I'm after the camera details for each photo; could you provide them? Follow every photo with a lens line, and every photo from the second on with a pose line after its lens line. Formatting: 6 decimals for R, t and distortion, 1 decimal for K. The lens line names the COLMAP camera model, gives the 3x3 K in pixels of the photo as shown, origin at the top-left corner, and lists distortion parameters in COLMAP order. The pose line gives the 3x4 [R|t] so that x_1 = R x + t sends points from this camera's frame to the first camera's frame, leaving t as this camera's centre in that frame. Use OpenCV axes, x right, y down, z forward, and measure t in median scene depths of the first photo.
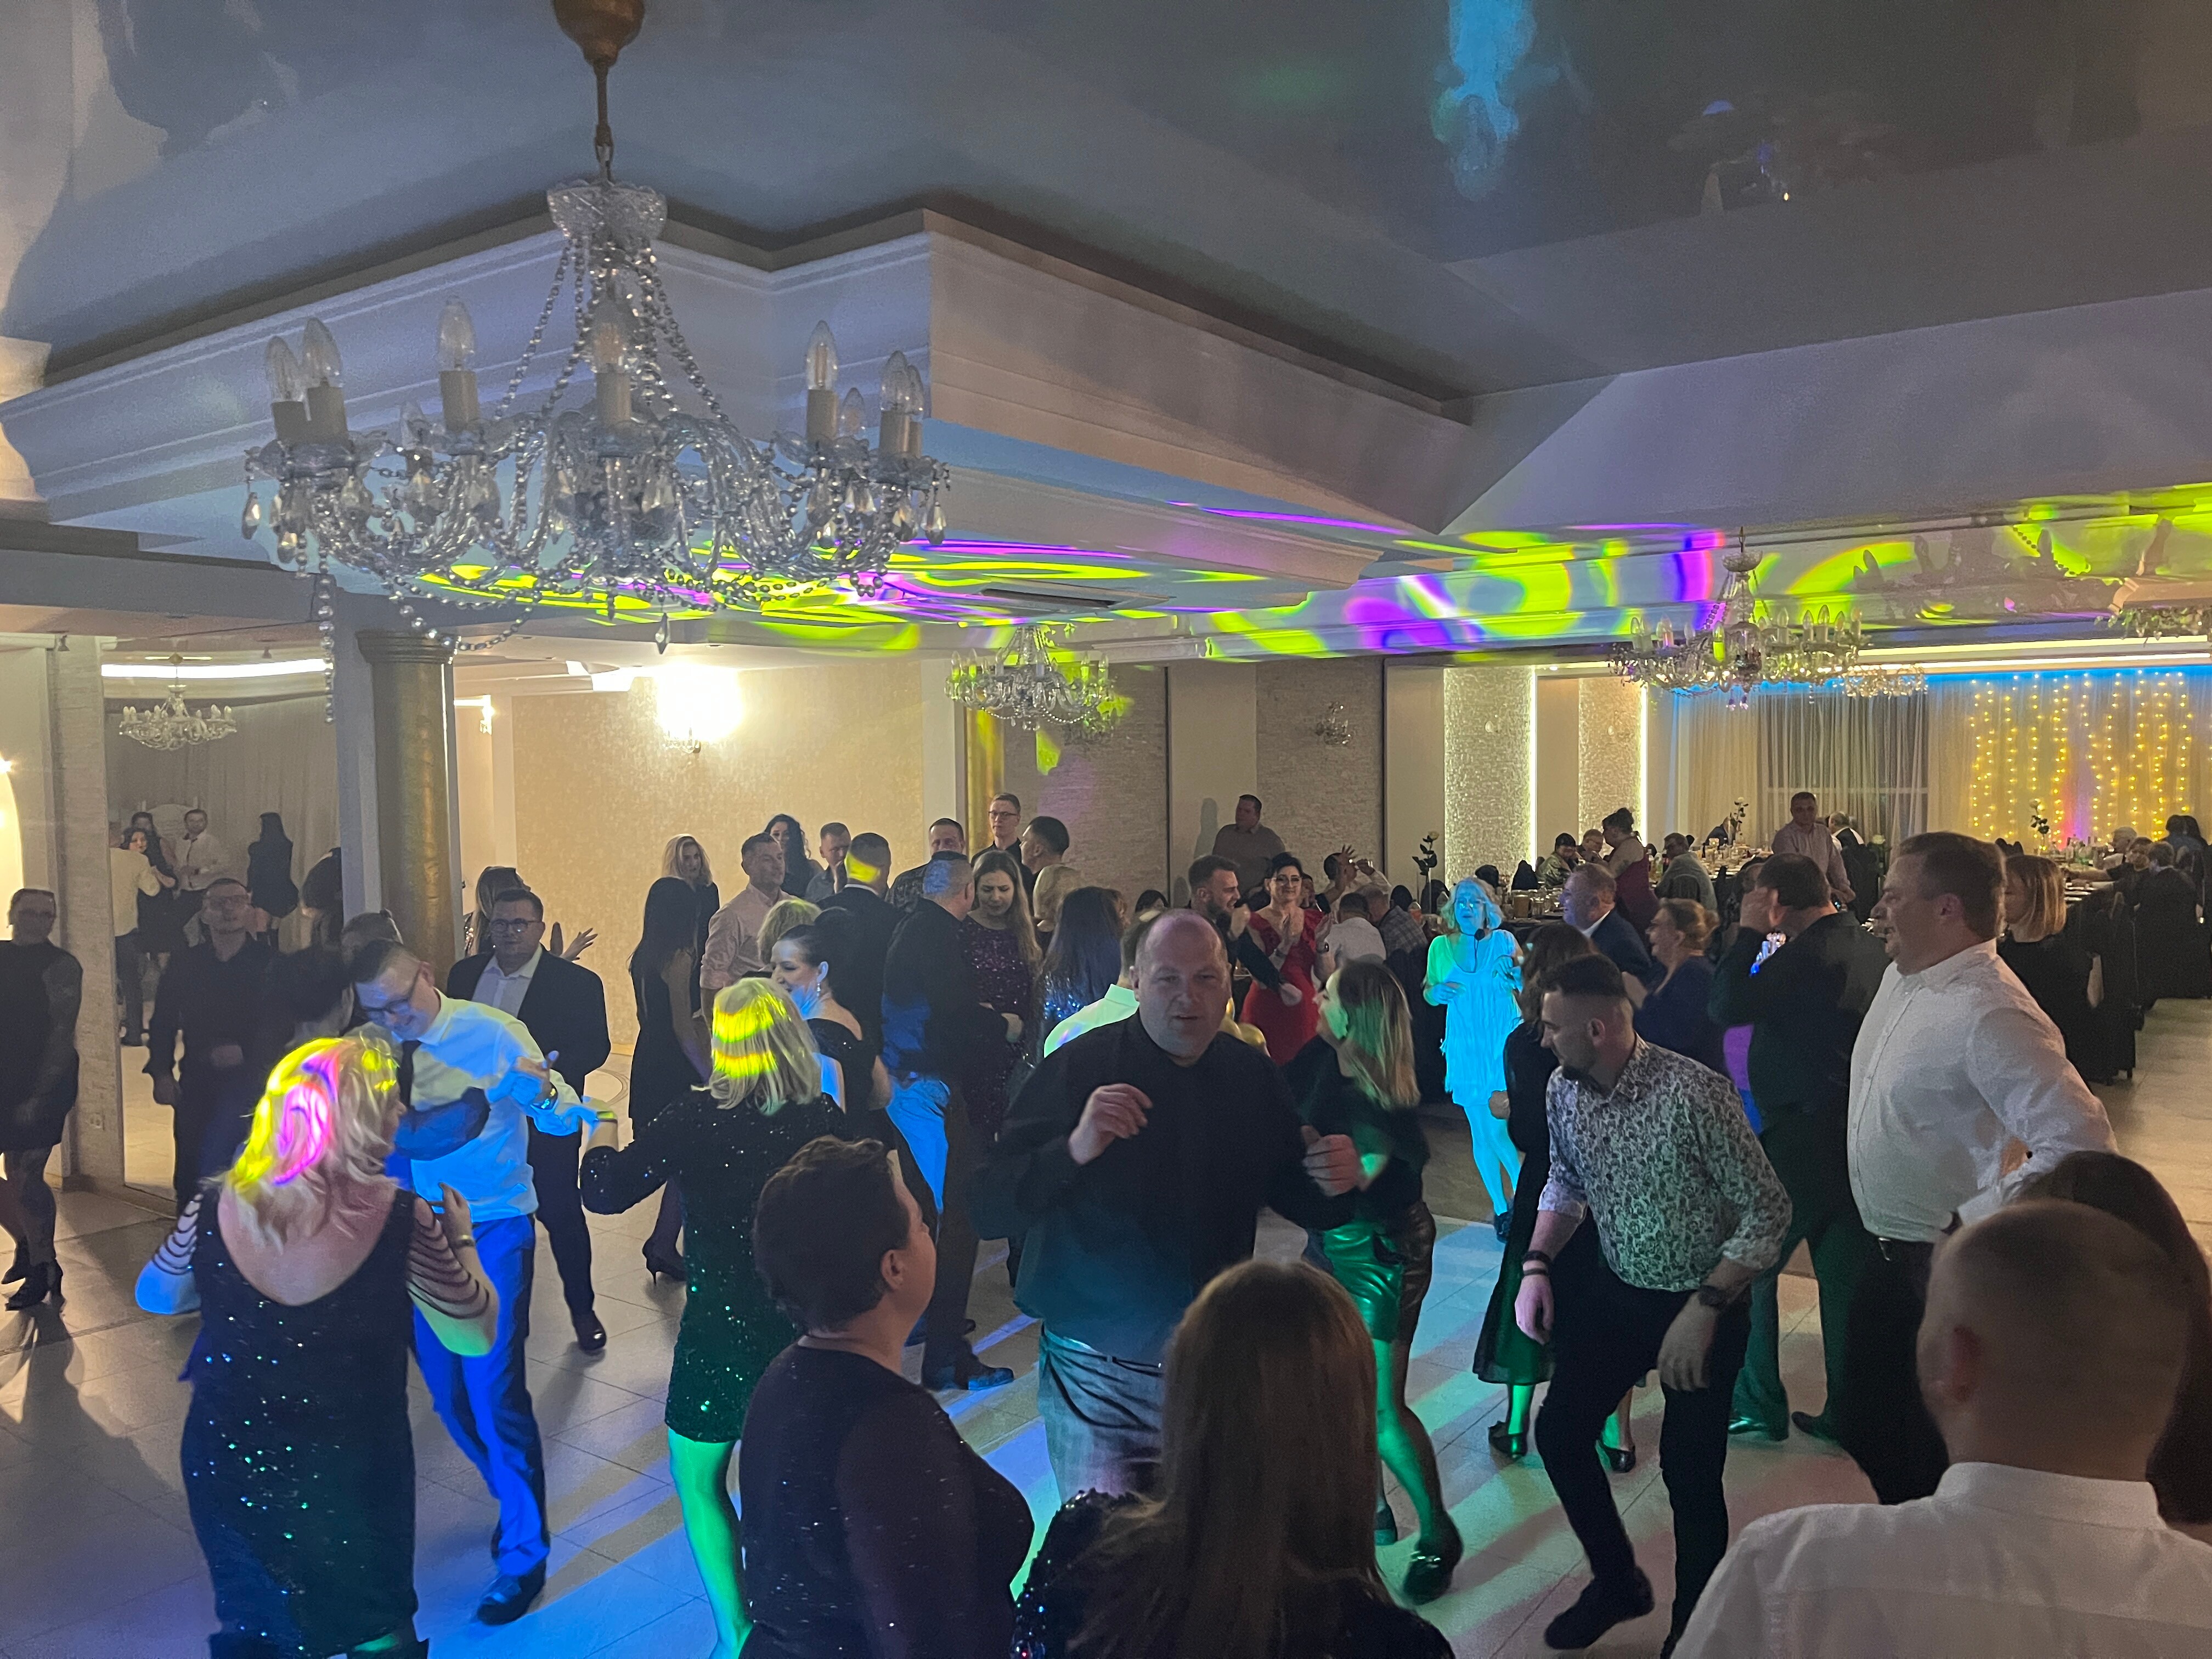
lens RADIAL K [[1690.2, 0, 1097.2], [0, 1690.2, 835.3], [0, 0, 1]] dist [0.071870, -0.083350]
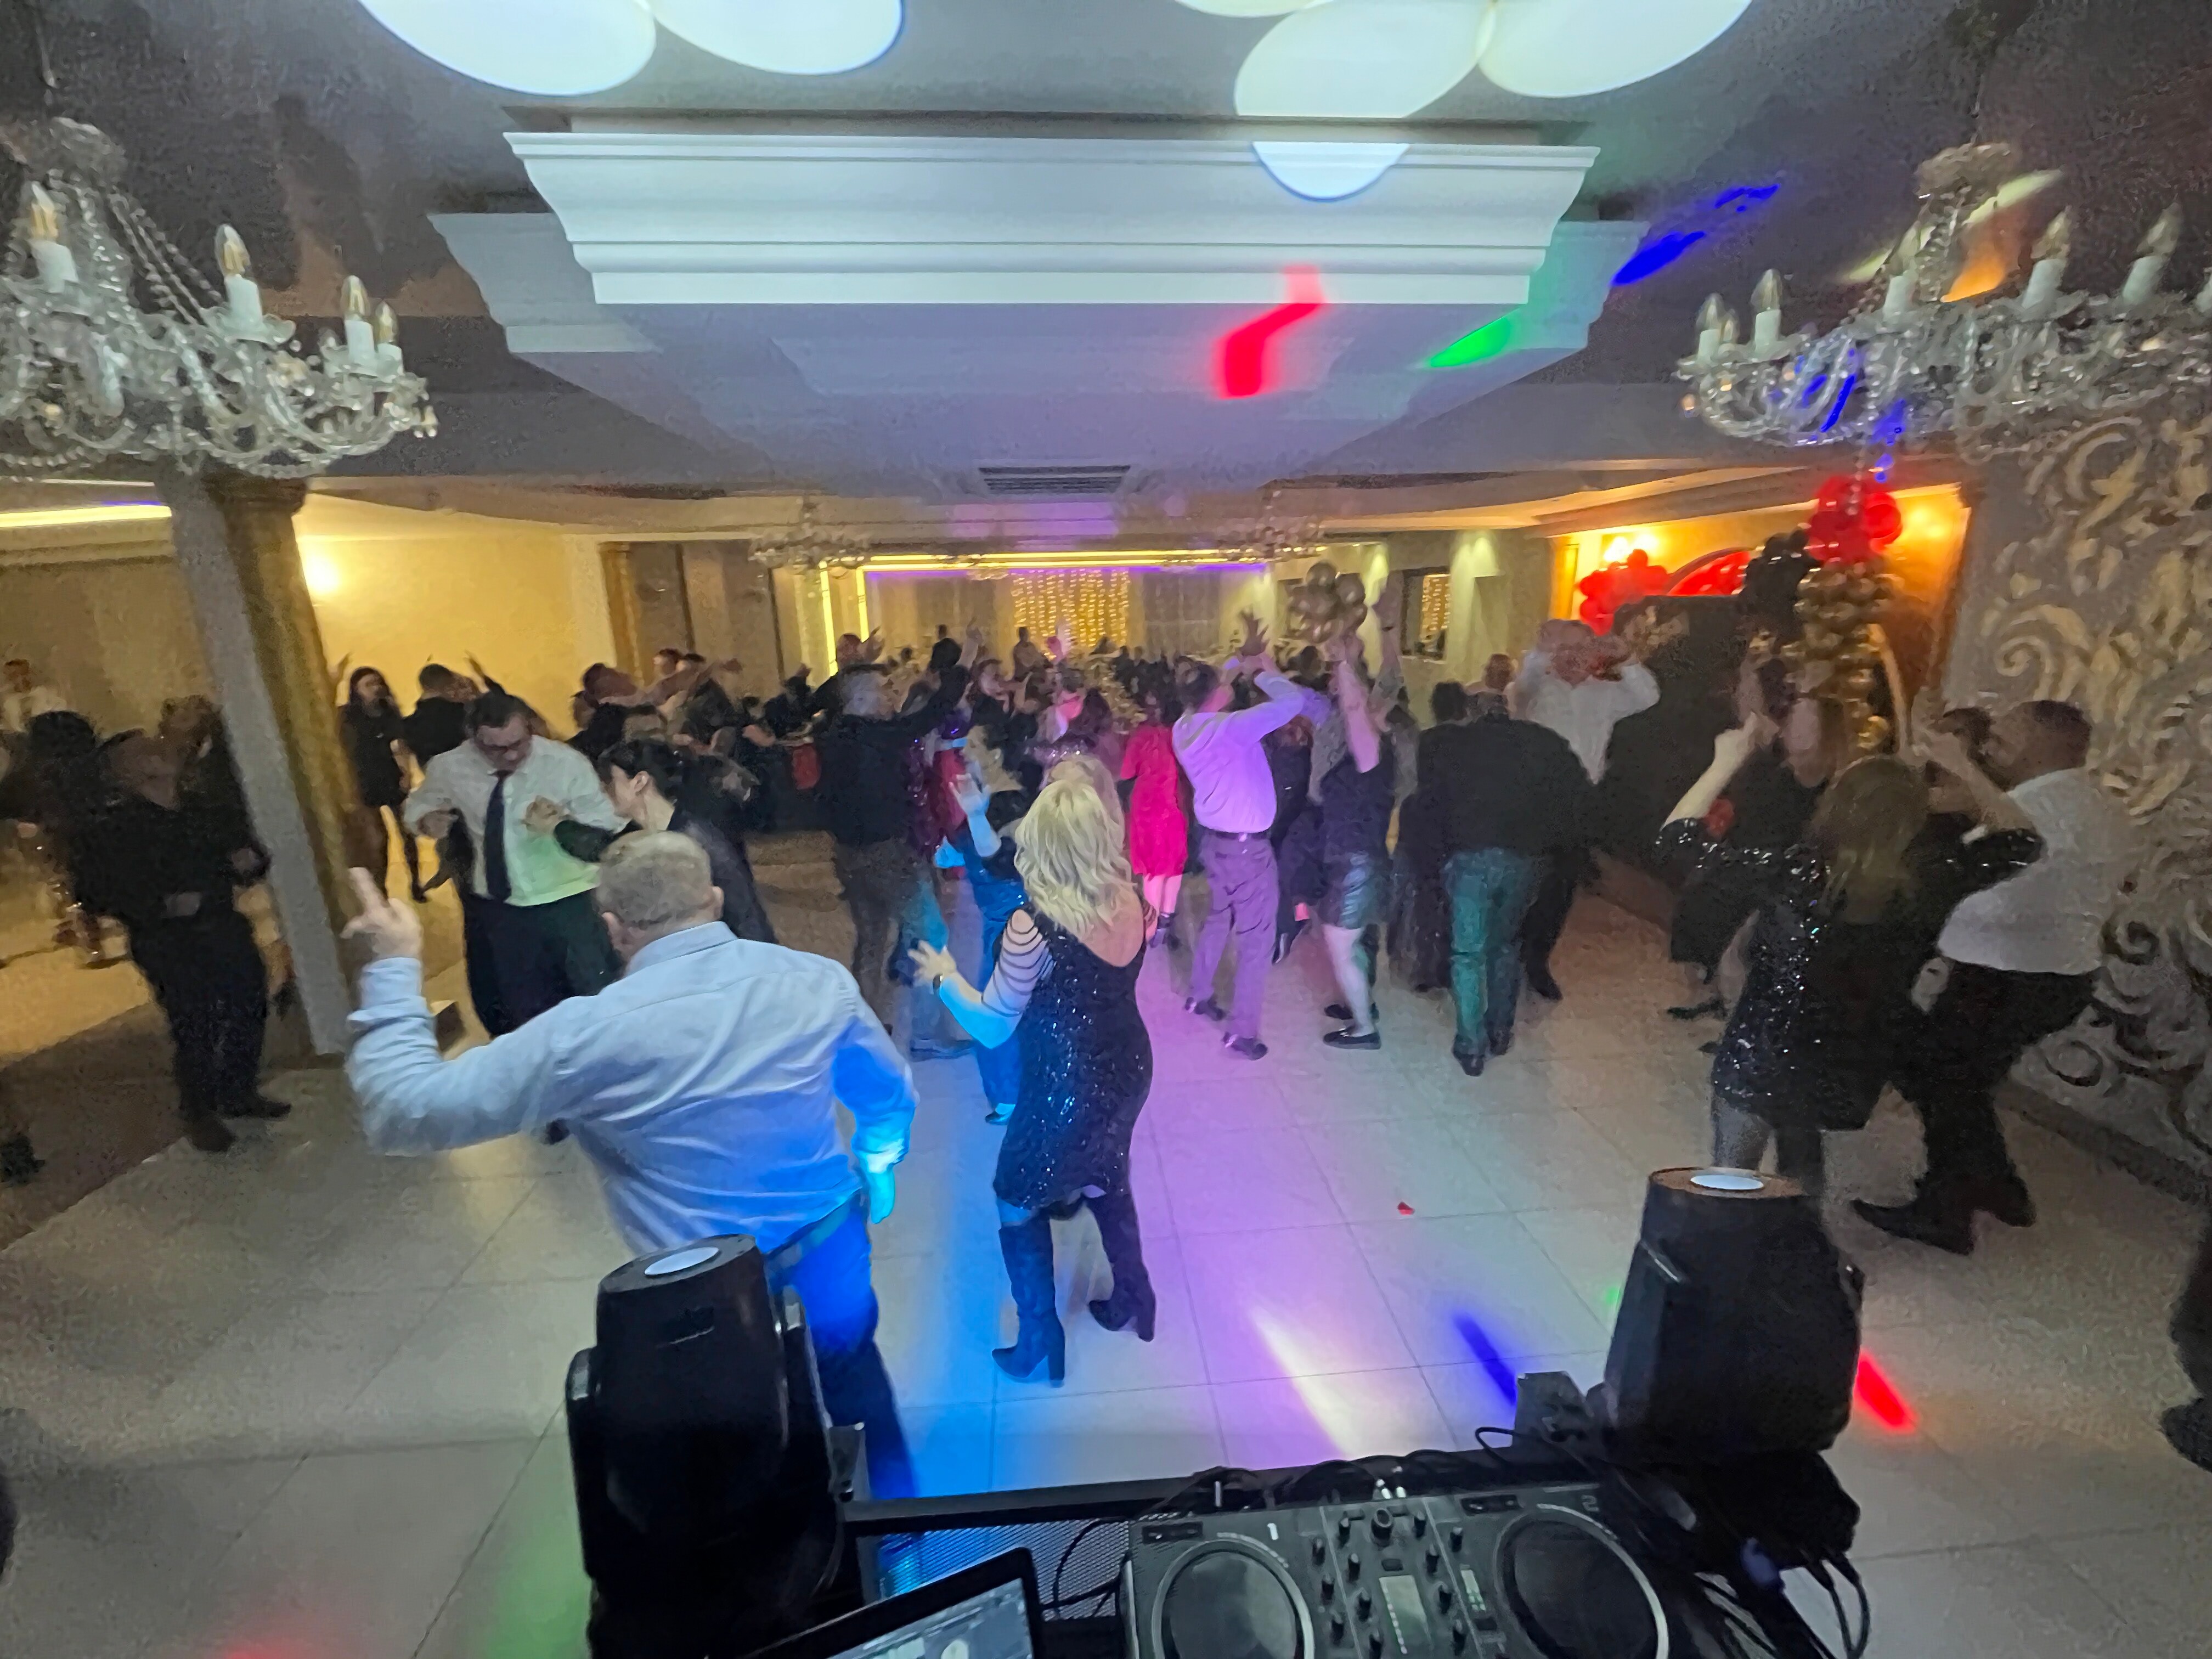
lens RADIAL K [[899.6, 0, 1106.0], [0, 899.6, 829.5], [0, 0, 1]] dist [0.000388, -0.000503]
pose [[0.759856, -0.164614, 0.628905, -0.159553], [0.046441, 0.978683, 0.200057, 0.000360], [-0.648431, -0.122808, 0.751303, 0.094513]]
